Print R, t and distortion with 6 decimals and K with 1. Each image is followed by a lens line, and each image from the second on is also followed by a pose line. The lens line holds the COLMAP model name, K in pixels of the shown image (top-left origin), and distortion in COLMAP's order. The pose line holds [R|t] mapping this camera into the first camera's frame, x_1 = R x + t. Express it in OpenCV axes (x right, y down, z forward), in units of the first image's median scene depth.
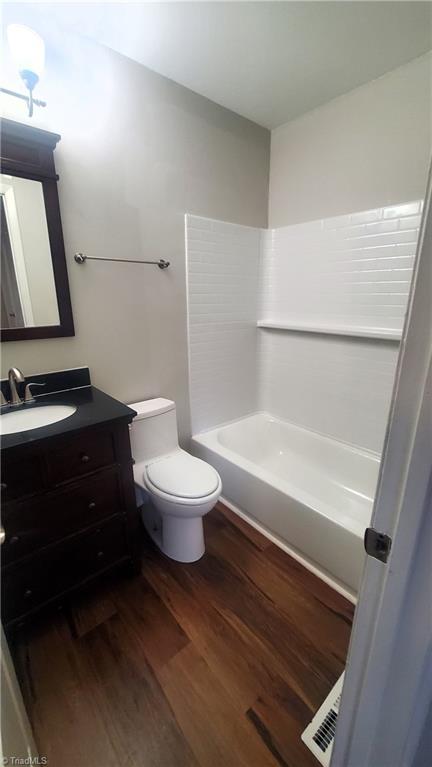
lens RADIAL K [[306.2, 0, 216.4], [0, 306.2, 382.6], [0, 0, 1]] dist [0.000315, -0.000367]
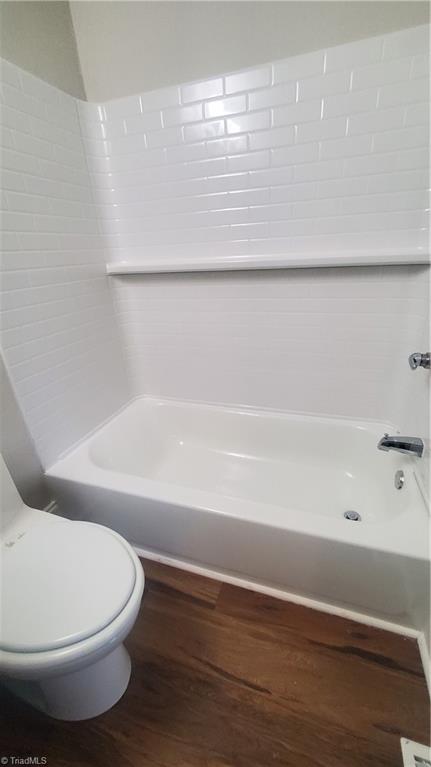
lens RADIAL K [[306.9, 0, 215.5], [0, 306.9, 382.0], [0, 0, 1]] dist [0.000528, -0.000383]
pose [[0.854374, -0.246534, 0.457456, -0.033863], [0.193862, 0.967961, 0.159589, -0.027175], [-0.482144, -0.047665, 0.874795, 0.418145]]
